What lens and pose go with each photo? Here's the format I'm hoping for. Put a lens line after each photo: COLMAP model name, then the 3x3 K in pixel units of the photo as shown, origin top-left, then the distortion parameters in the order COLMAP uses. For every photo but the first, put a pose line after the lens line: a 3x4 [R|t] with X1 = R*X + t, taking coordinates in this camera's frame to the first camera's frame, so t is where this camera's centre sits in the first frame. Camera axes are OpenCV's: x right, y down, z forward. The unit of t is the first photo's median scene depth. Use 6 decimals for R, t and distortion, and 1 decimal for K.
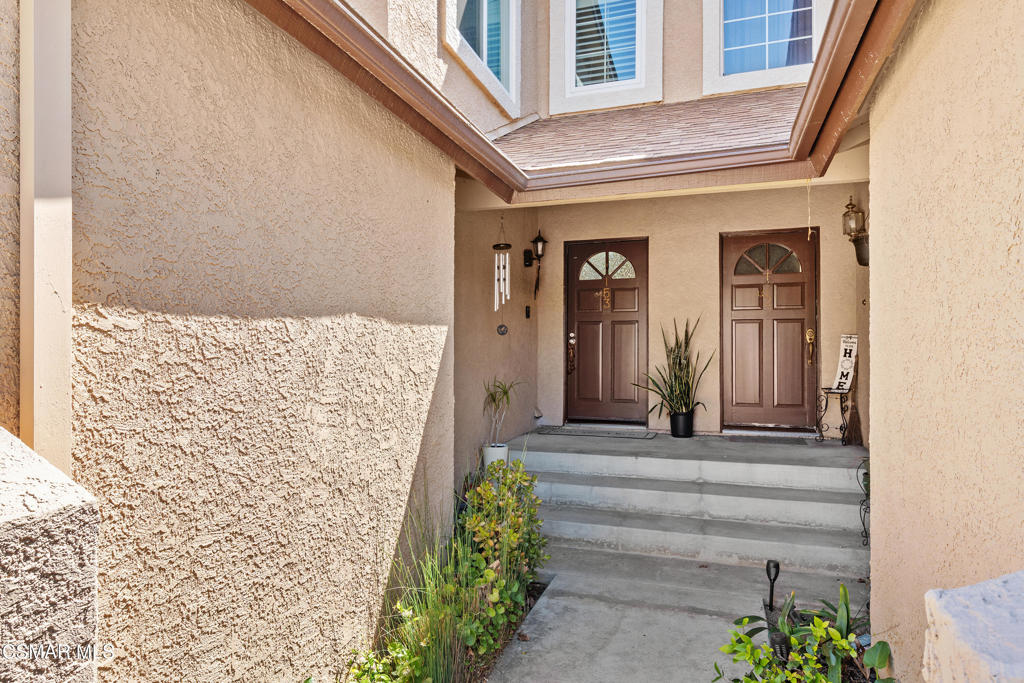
lens RADIAL K [[604.7, 0, 503.8], [0, 604.7, 340.6], [0, 0, 1]] dist [0.004794, 0.006999]
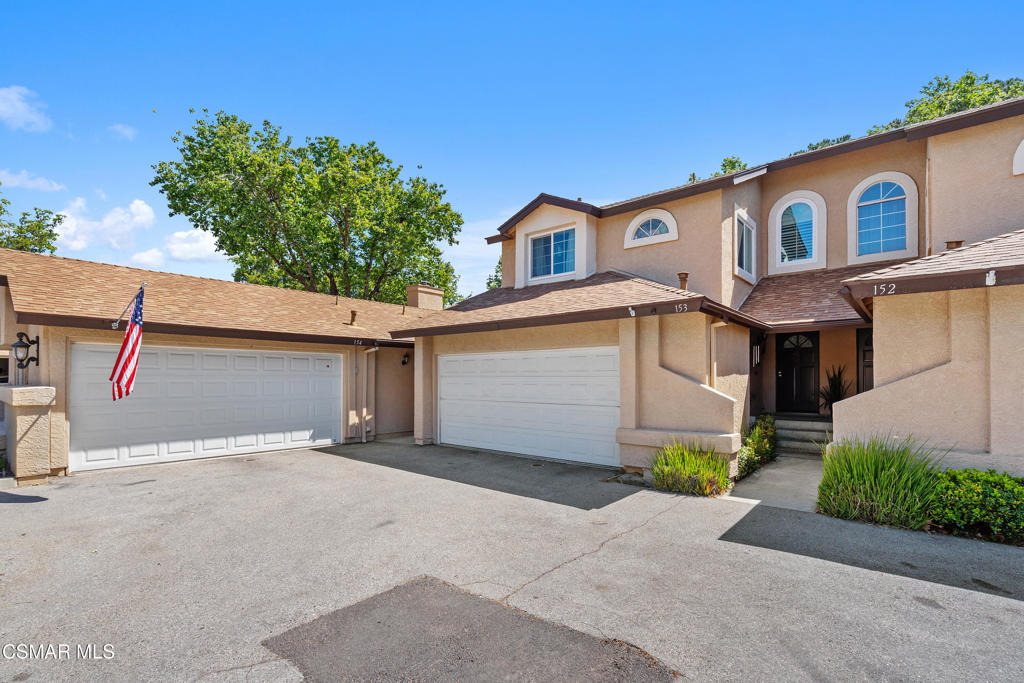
lens RADIAL K [[471.6, 0, 505.5], [0, 471.6, 363.3], [0, 0, 1]] dist [-0.005437, 0.003012]
pose [[0.928288, -0.001659, -0.371858, -0.189706], [0.000630, 0.999996, -0.002889, -0.039442], [0.371861, 0.002448, 0.928285, -1.041013]]
